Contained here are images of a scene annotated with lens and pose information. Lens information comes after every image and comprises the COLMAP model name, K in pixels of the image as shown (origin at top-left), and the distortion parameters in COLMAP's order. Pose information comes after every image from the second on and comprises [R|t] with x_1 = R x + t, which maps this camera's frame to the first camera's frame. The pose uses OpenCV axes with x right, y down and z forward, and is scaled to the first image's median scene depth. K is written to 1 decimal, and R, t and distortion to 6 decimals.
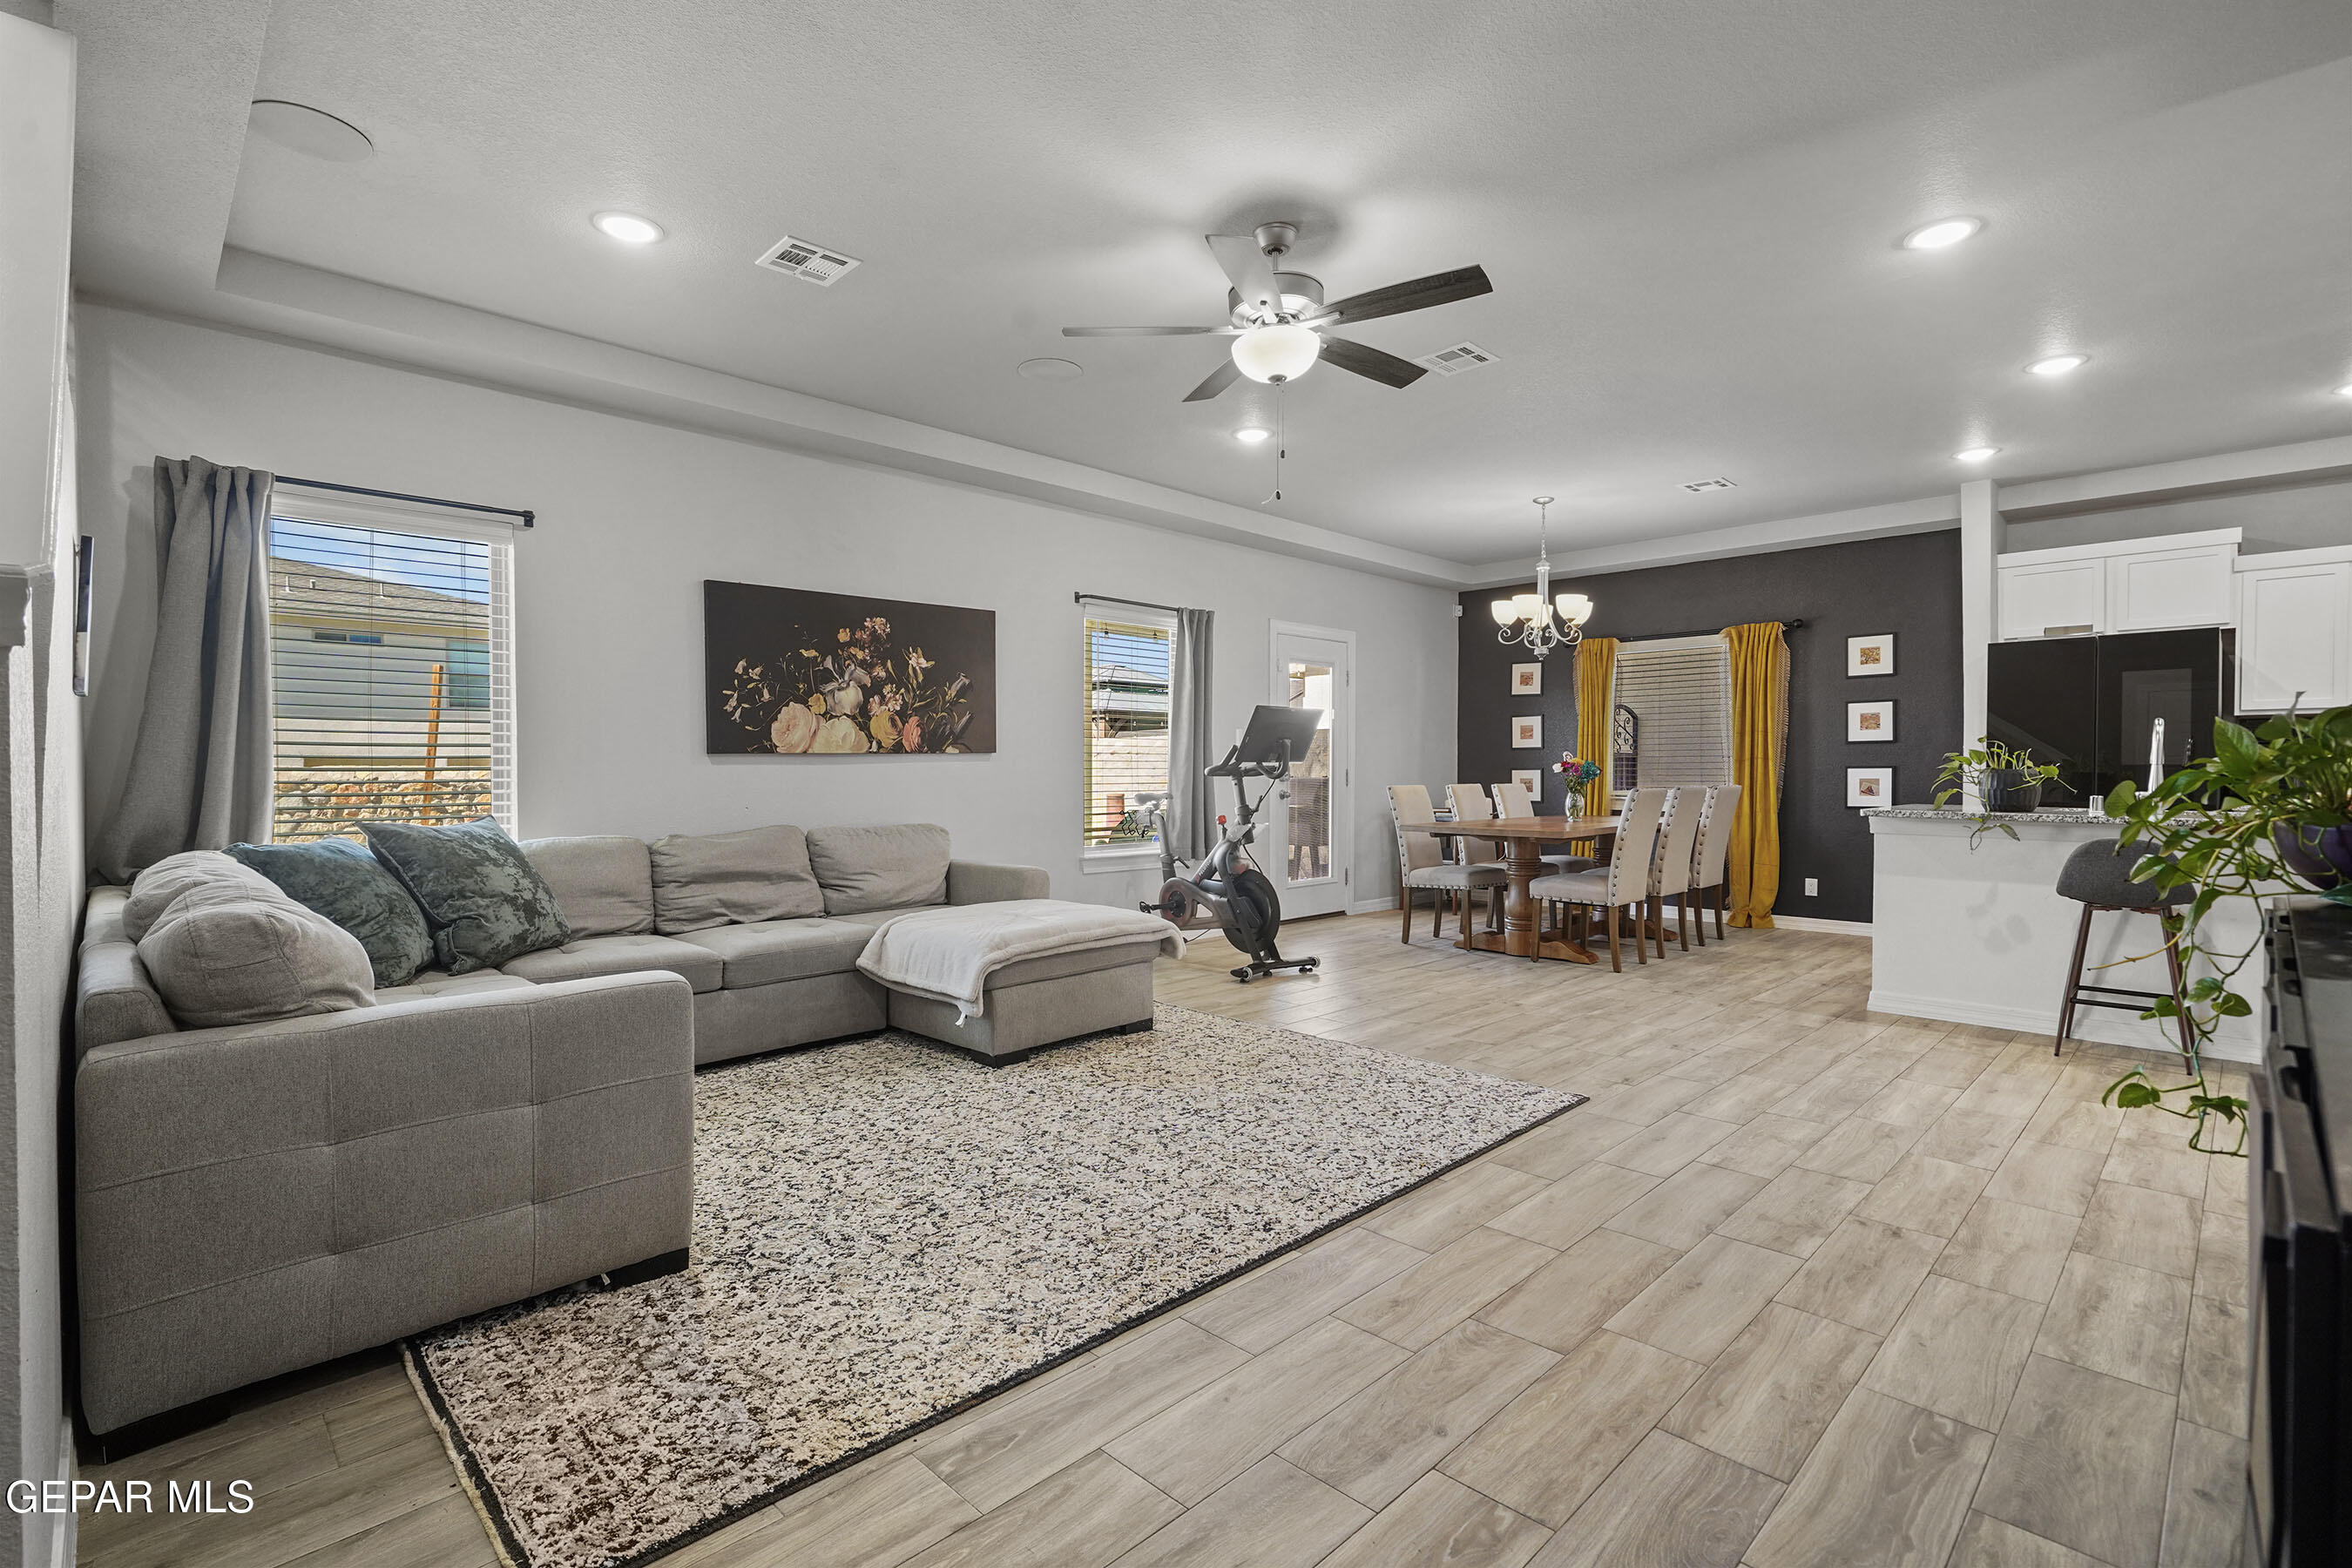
lens RADIAL K [[1076.3, 0, 1174.0], [0, 1076.3, 777.9], [0, 0, 1]] dist [-0.002116, 0.000368]
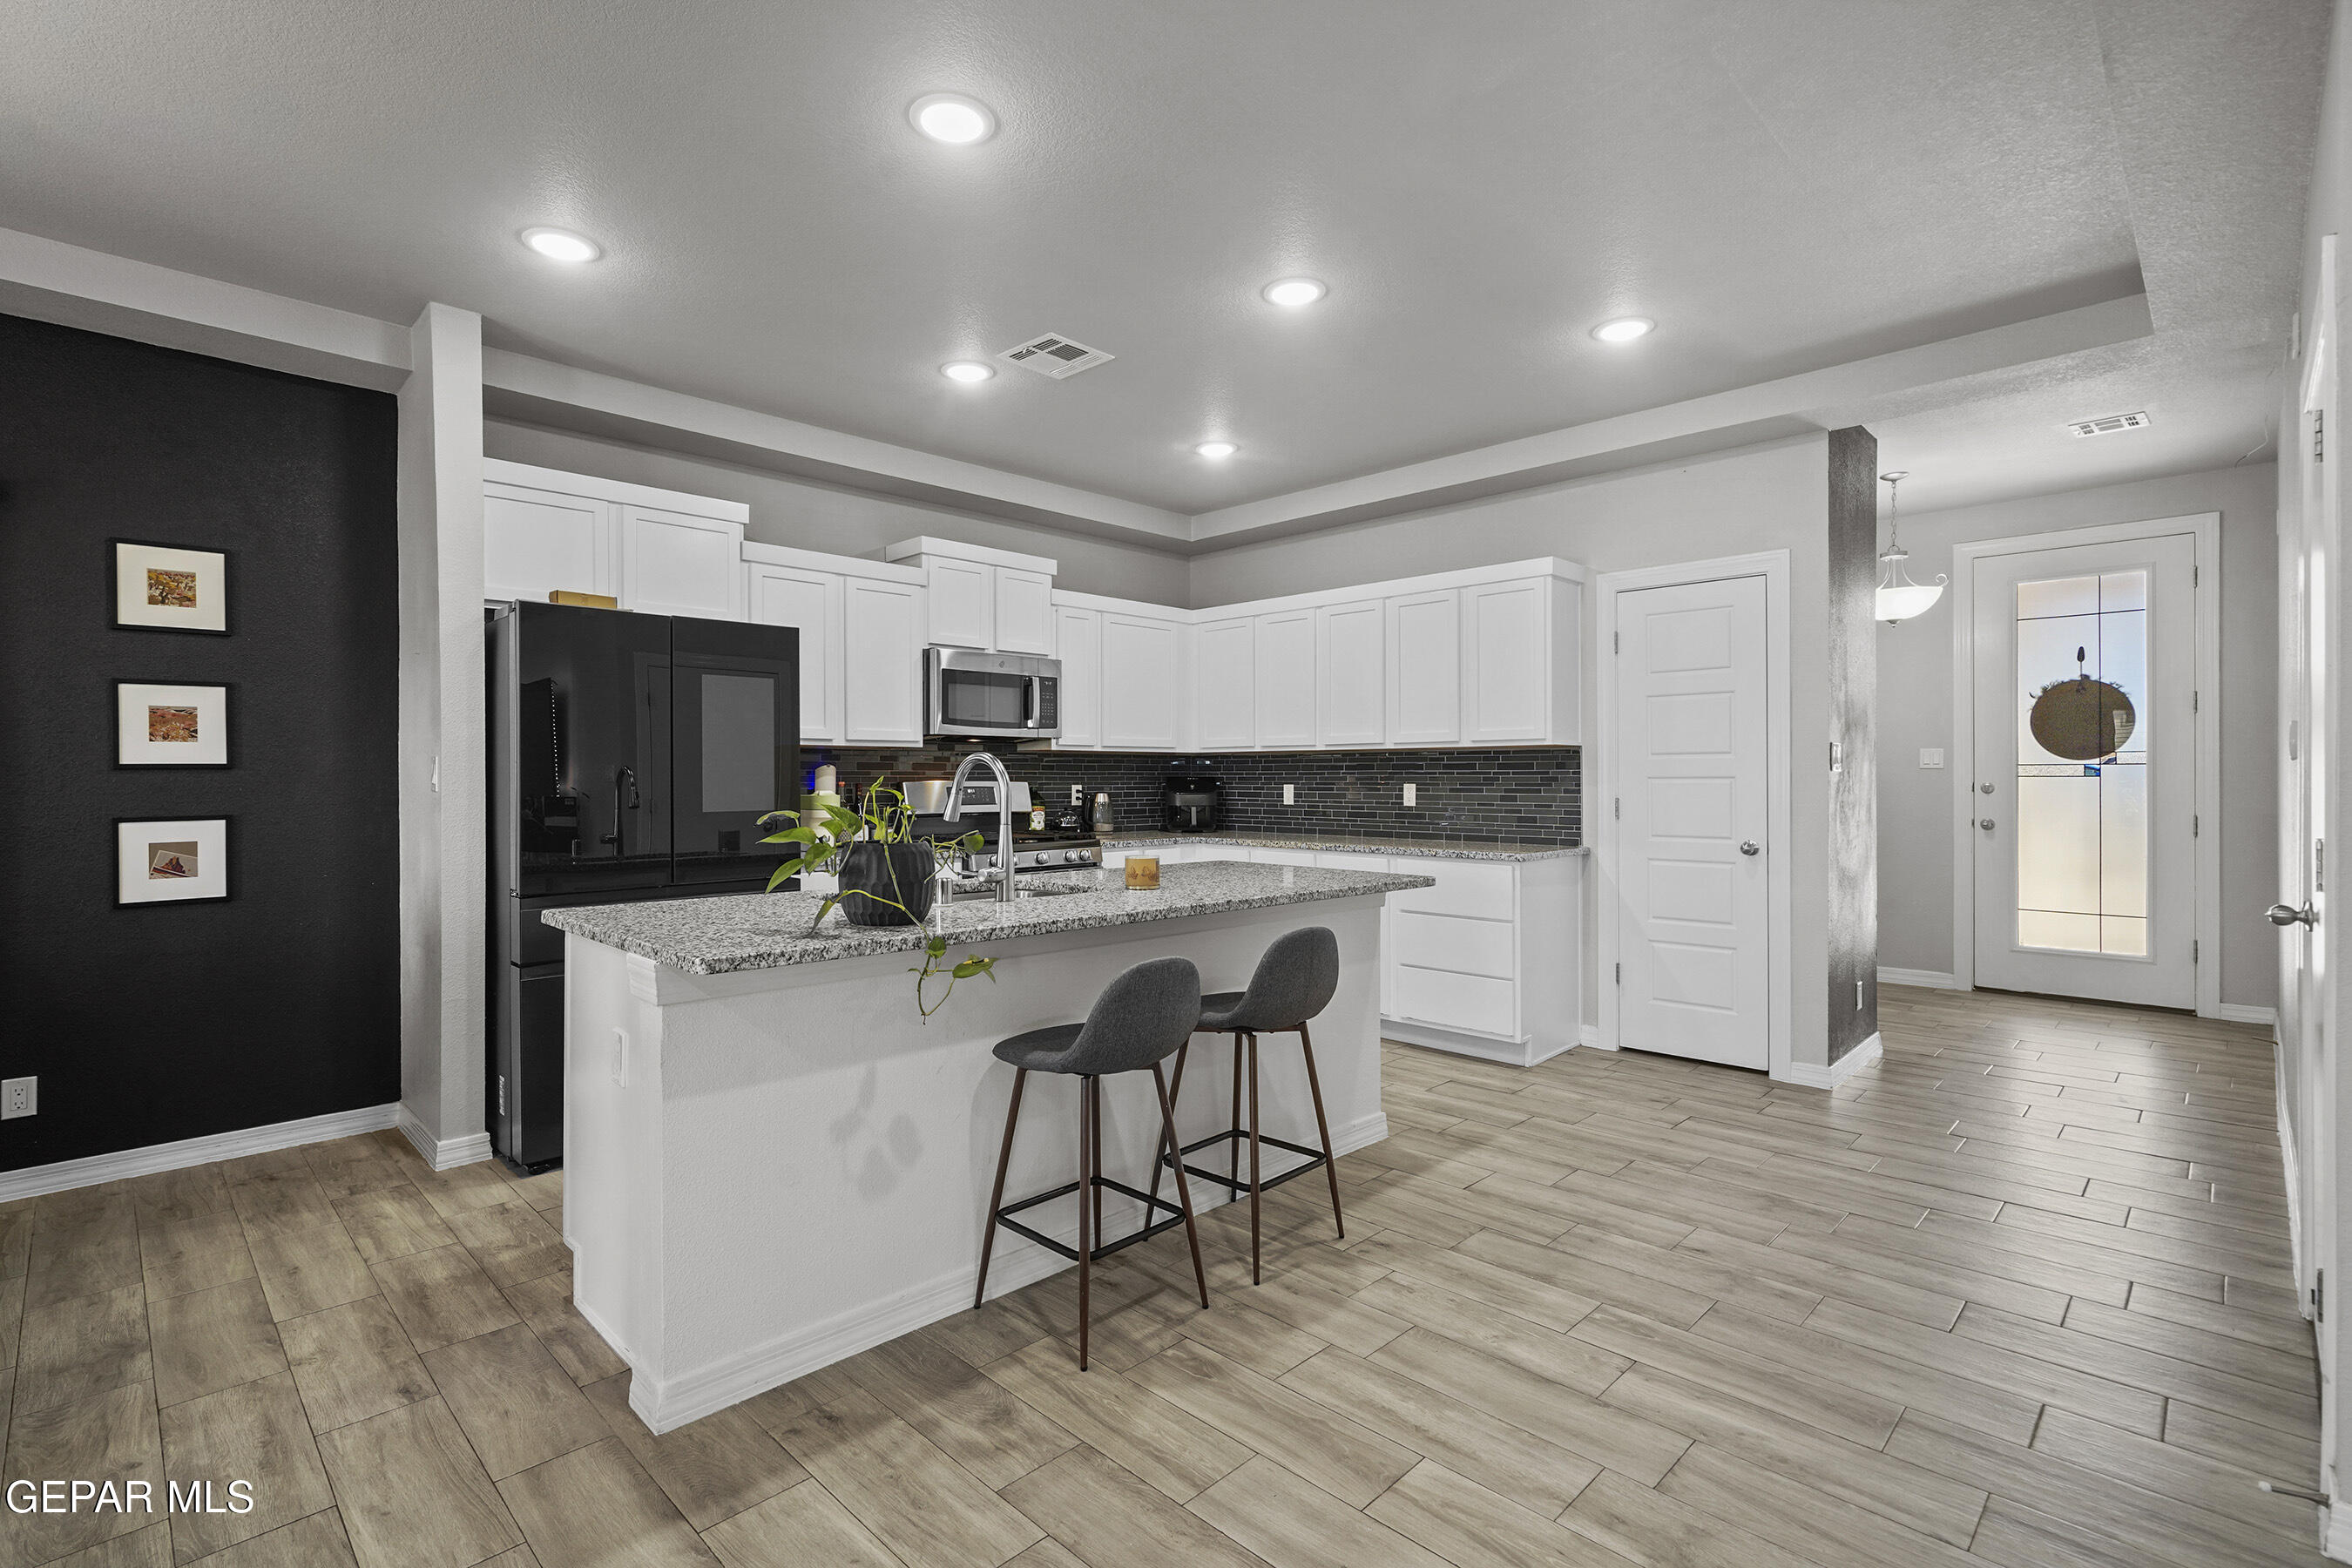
lens RADIAL K [[1092.5, 0, 1191.4], [0, 1092.5, 761.6], [0, 0, 1]] dist [-0.004650, -0.000423]
pose [[-0.014497, 0.014615, 0.999788, 0.271815], [0.007882, 0.999864, -0.014501, -0.044558], [-0.999864, 0.007670, -0.014610, 0.988250]]
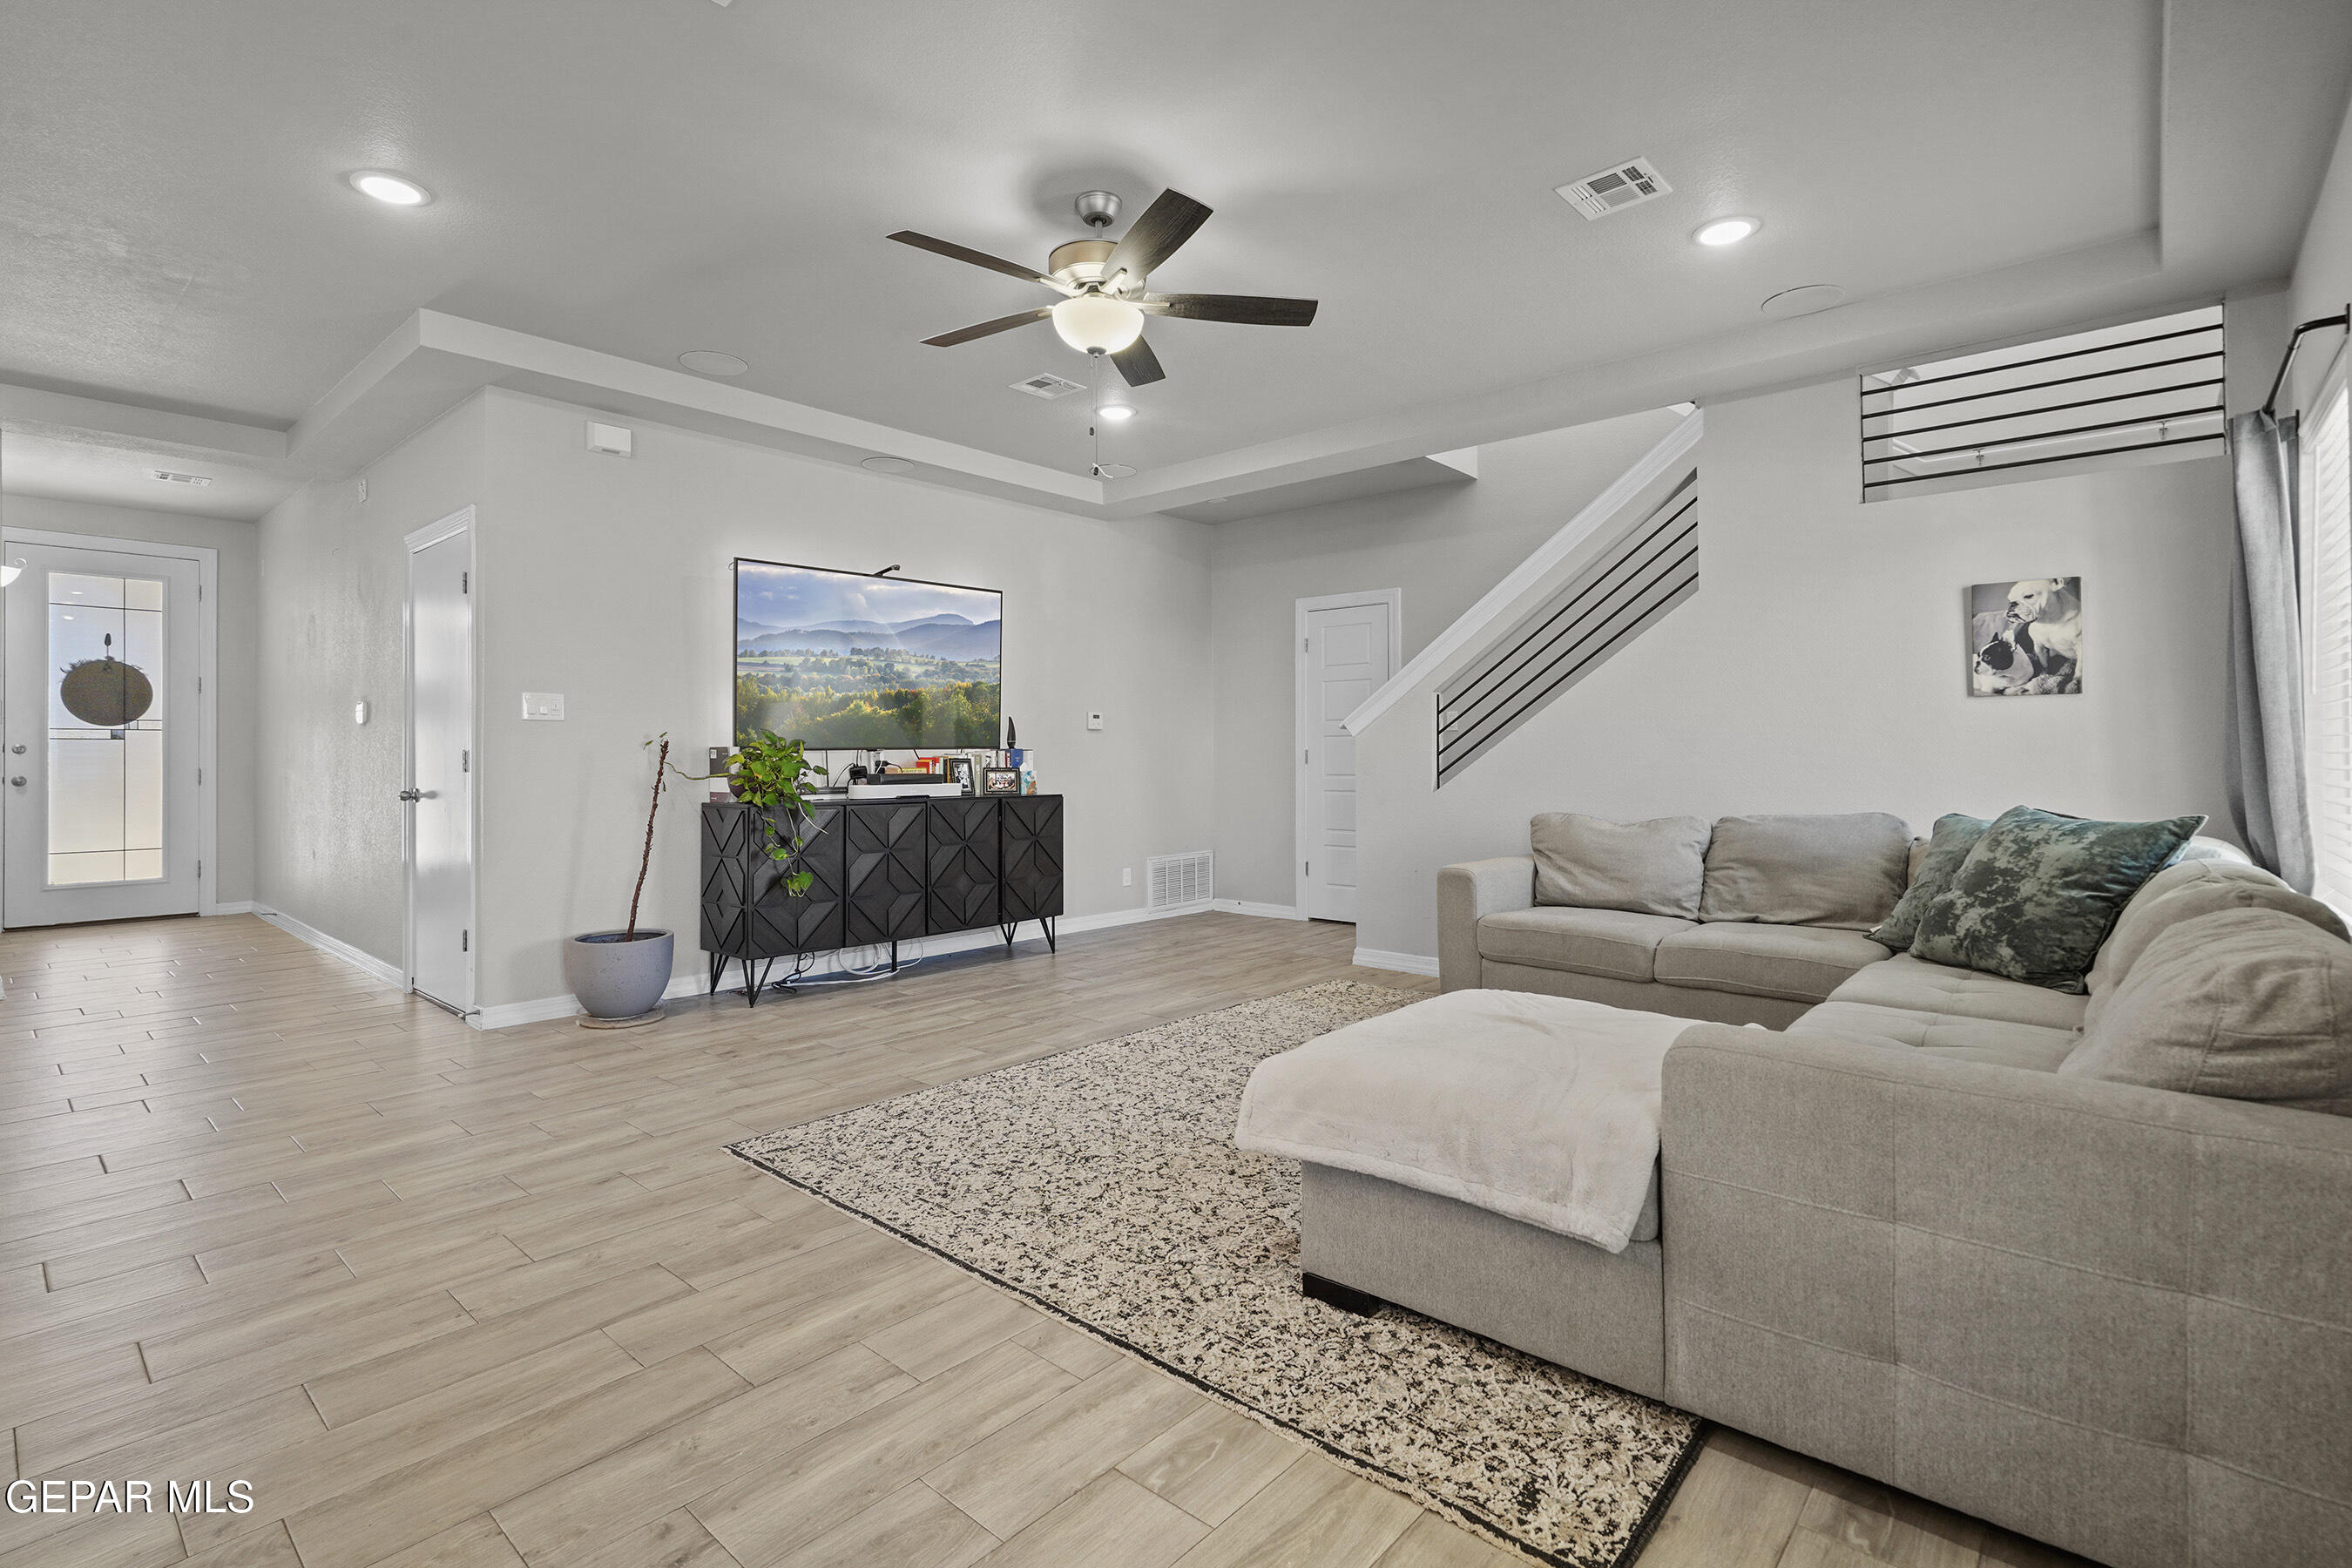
lens RADIAL K [[1092.5, 0, 1191.4], [0, 1092.5, 761.6], [0, 0, 1]] dist [-0.004650, -0.000423]
pose [[-0.996687, 0.003744, -0.081250, 0.079866], [0.003063, 0.999959, 0.008502, -0.009262], [0.081278, 0.008225, -0.996658, 1.711177]]
